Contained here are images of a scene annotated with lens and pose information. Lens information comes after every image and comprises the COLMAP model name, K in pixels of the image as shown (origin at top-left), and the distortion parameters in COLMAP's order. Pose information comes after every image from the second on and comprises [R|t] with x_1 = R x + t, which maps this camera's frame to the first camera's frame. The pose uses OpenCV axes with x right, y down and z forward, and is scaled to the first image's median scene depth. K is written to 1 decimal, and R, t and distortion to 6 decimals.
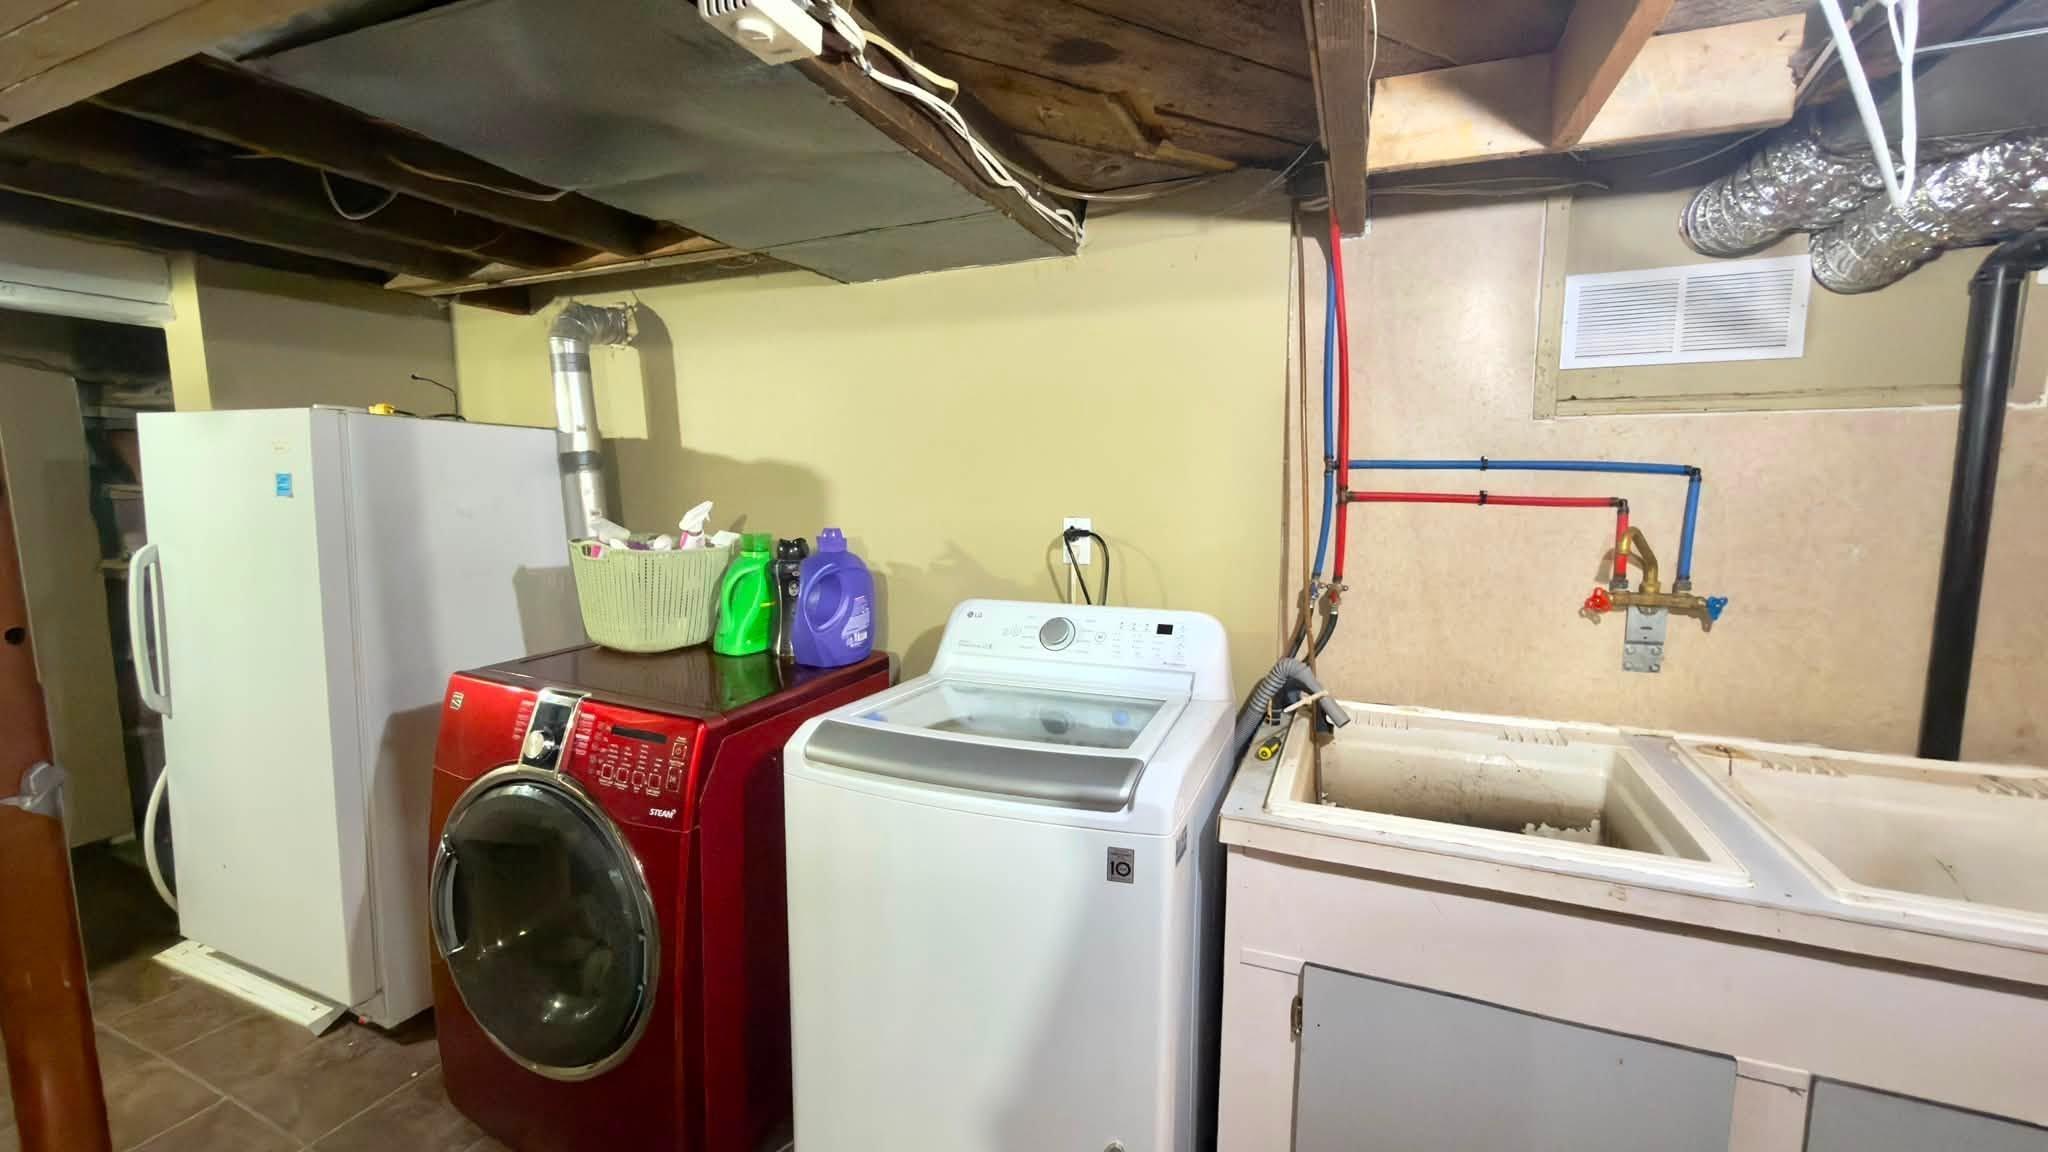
lens RADIAL K [[814.1, 0, 1017.8], [0, 814.1, 577.2], [0, 0, 1]] dist [-0.000815, -0.000258]
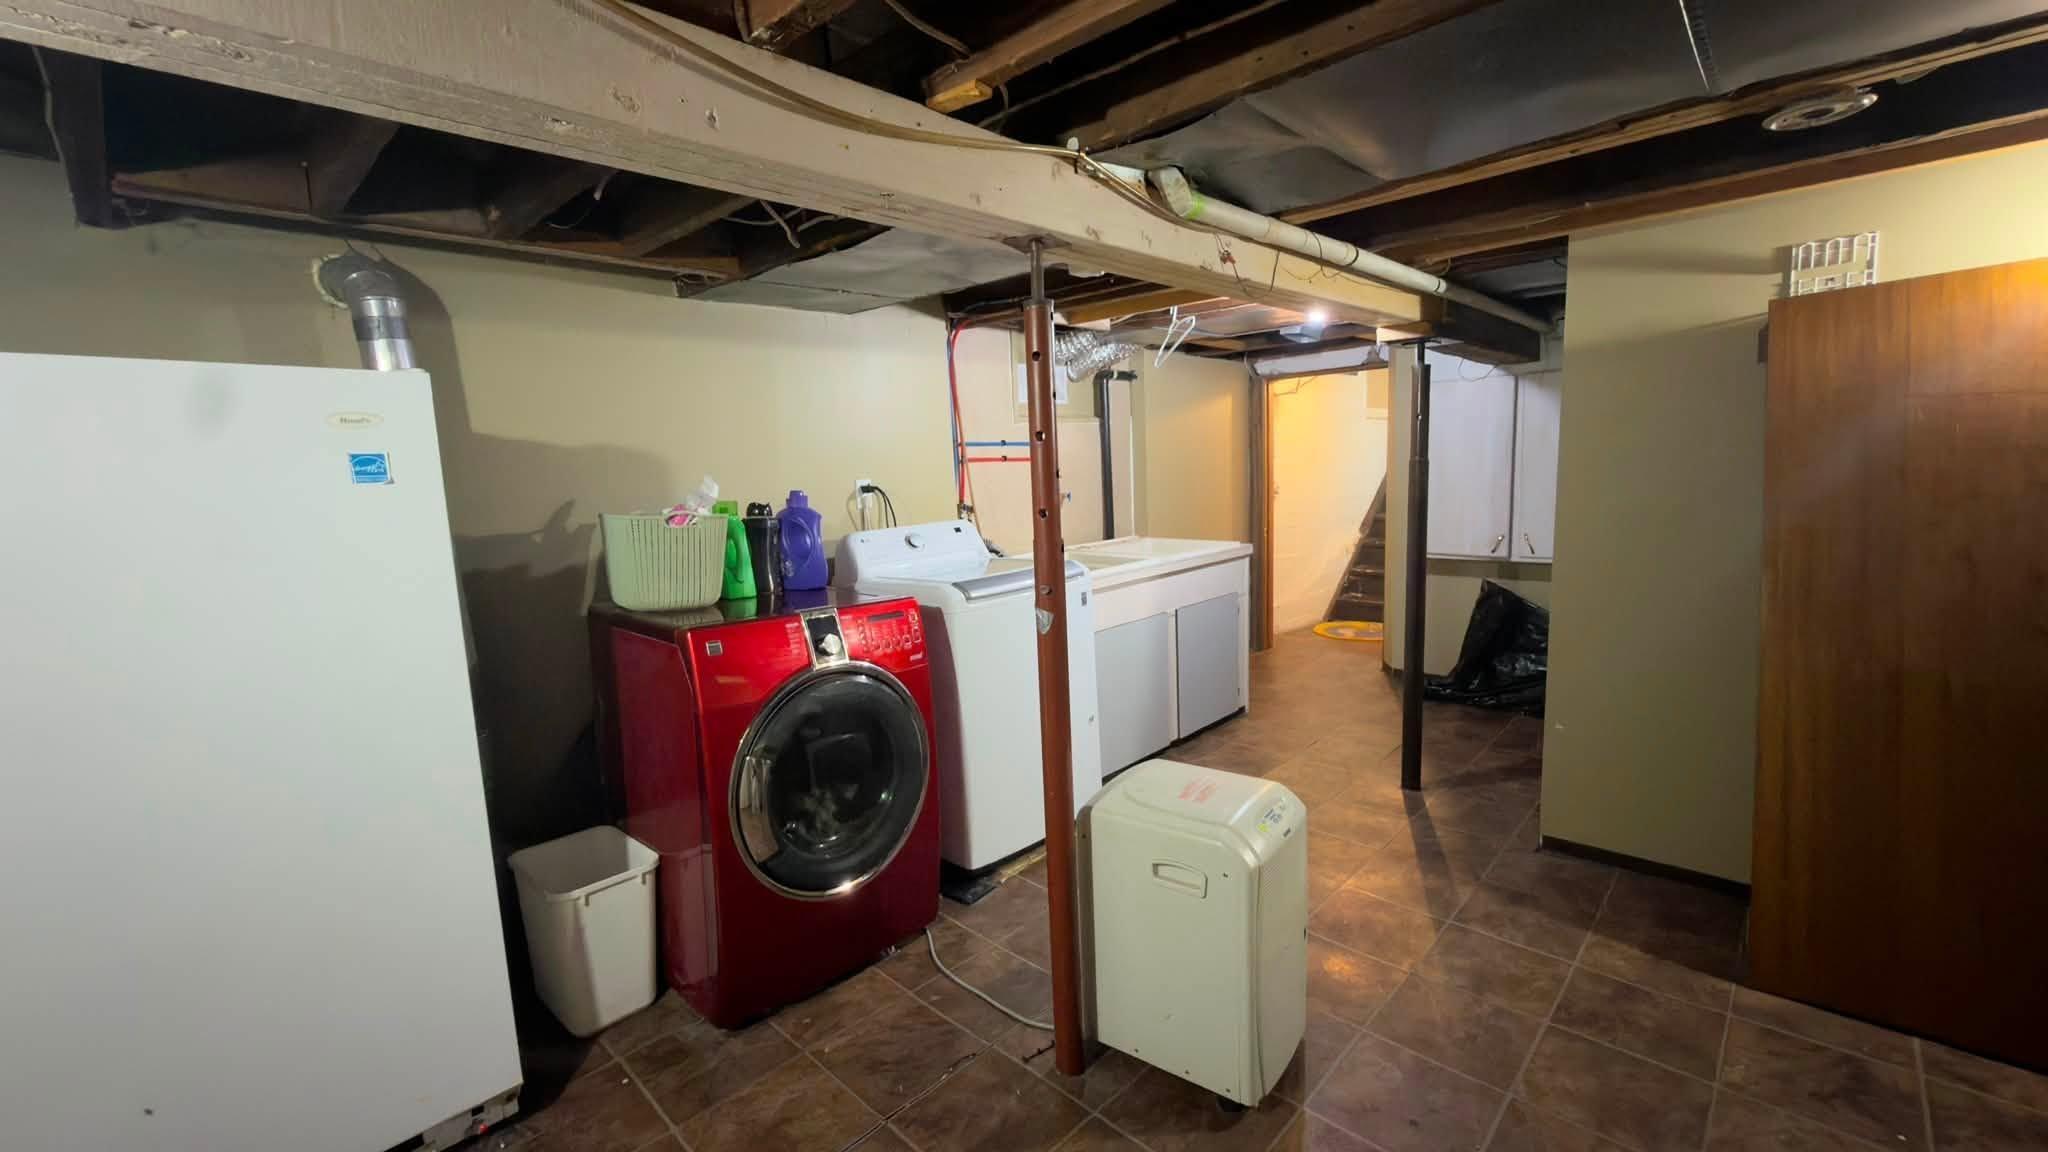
lens RADIAL K [[814.1, 0, 1017.8], [0, 814.1, 577.2], [0, 0, 1]] dist [-0.000815, -0.000258]
pose [[0.354969, -0.147685, 0.923139, -1.468888], [0.159527, 0.982530, 0.095845, 0.012756], [-0.921167, 0.113243, 0.372328, 0.166876]]
